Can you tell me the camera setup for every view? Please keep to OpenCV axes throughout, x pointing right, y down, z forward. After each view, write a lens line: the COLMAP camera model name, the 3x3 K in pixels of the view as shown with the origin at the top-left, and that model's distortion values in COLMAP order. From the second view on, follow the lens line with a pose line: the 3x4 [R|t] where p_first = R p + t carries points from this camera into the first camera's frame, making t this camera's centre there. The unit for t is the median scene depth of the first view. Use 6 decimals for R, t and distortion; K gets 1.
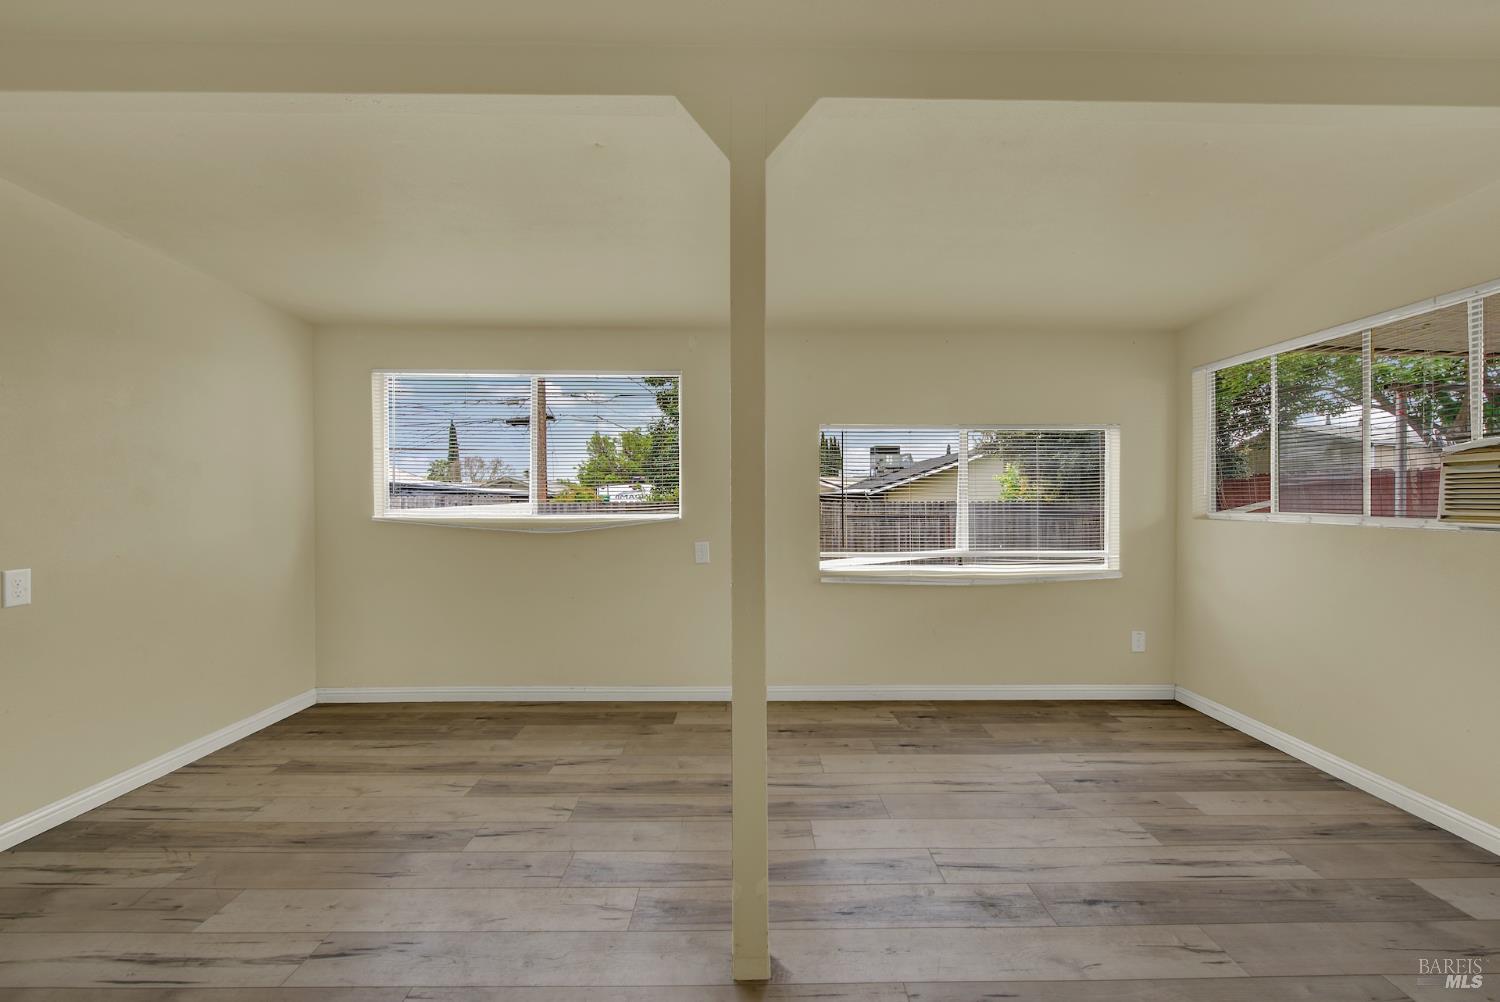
lens RADIAL K [[610.5, 0, 756.6], [0, 610.5, 497.4], [0, 0, 1]] dist [0.007463, -0.003561]
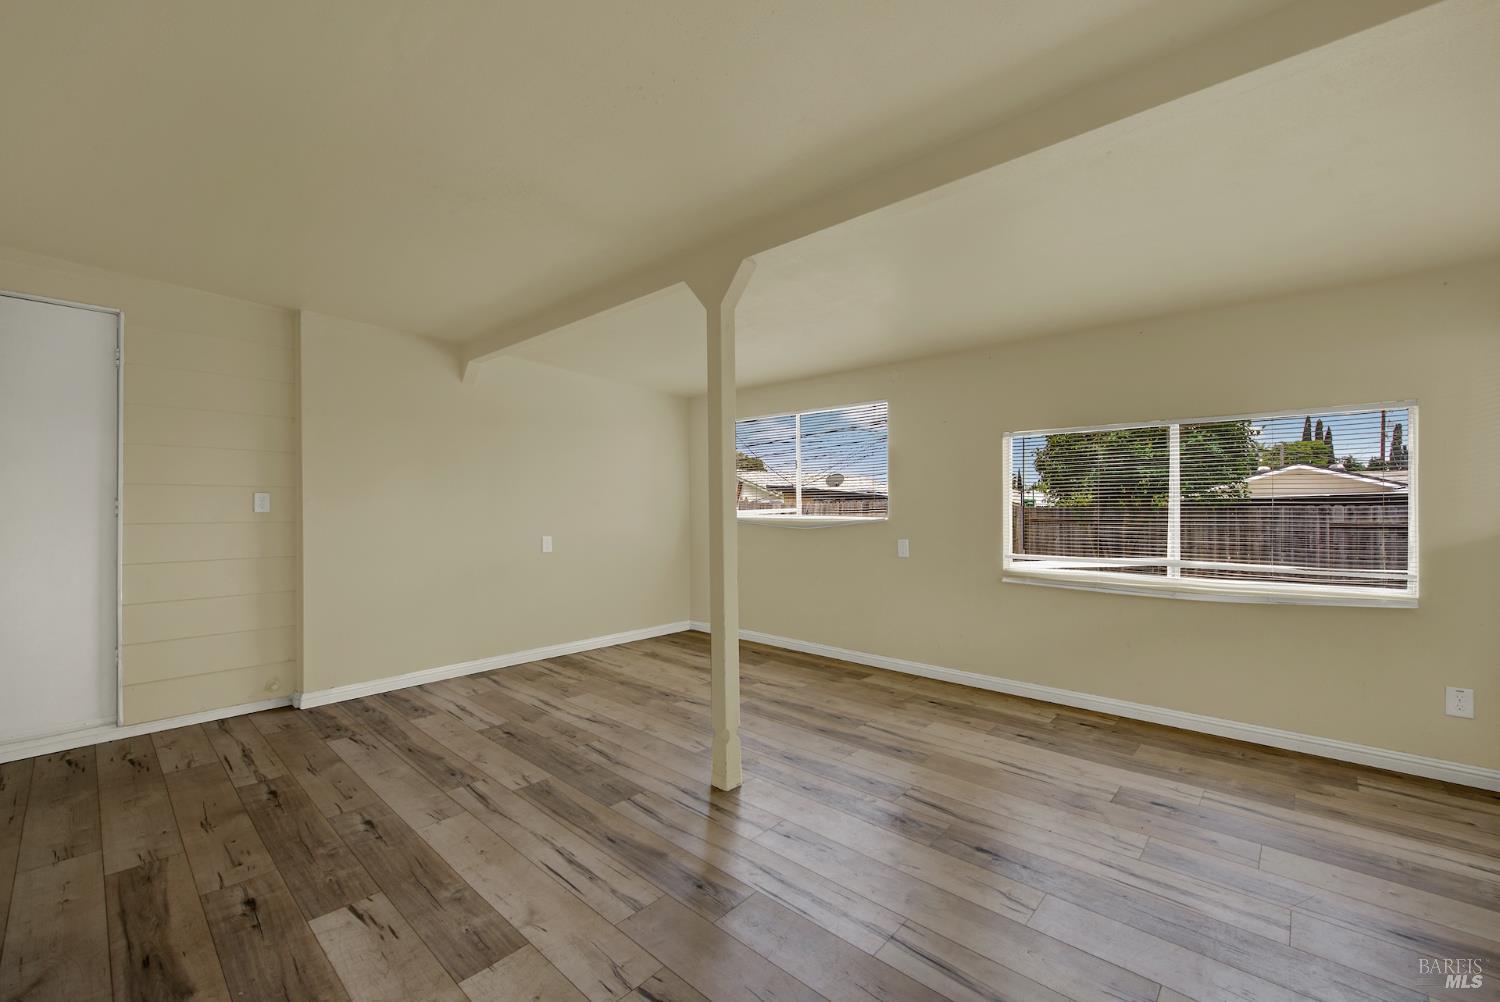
lens RADIAL K [[610.5, 0, 759.6], [0, 610.5, 496.7], [0, 0, 1]] dist [0.007463, -0.003561]
pose [[0.735421, -0.011771, -0.677508, 0.687953], [0.005742, 0.999921, -0.011140, 0.001576], [0.677586, 0.004303, 0.735431, -0.094640]]
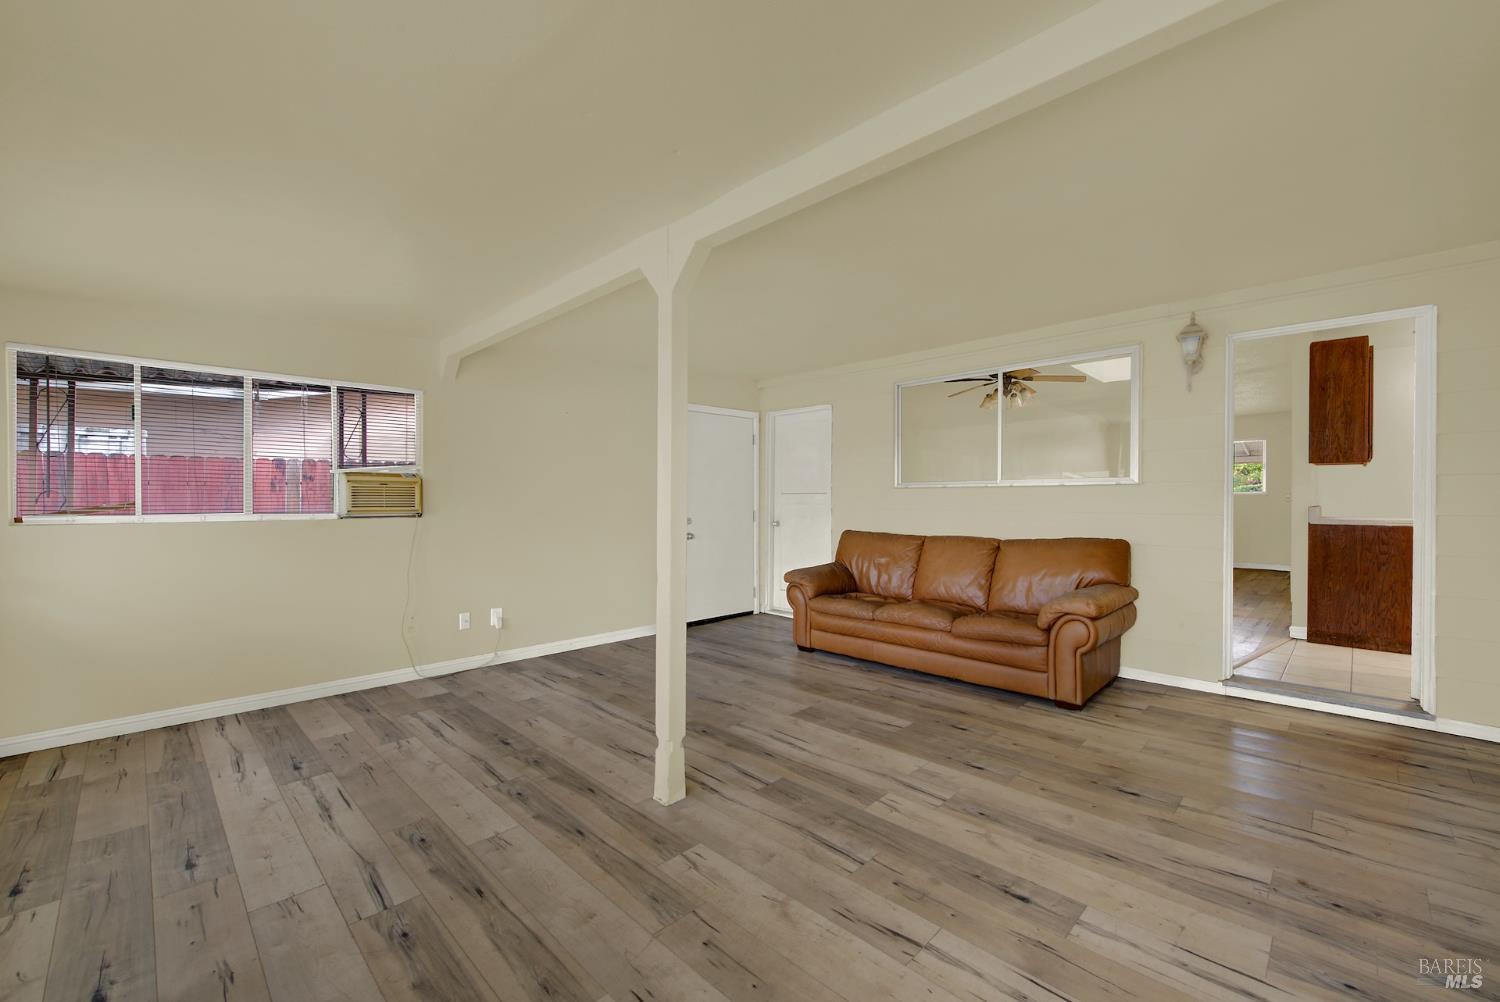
lens RADIAL K [[610.5, 0, 756.5], [0, 610.5, 494.7], [0, 0, 1]] dist [0.007463, -0.003561]
pose [[-0.701812, 0.007317, 0.712325, -0.744853], [-0.000869, 0.999938, -0.011128, 0.002547], [-0.712362, -0.008429, -0.701762, 1.126902]]
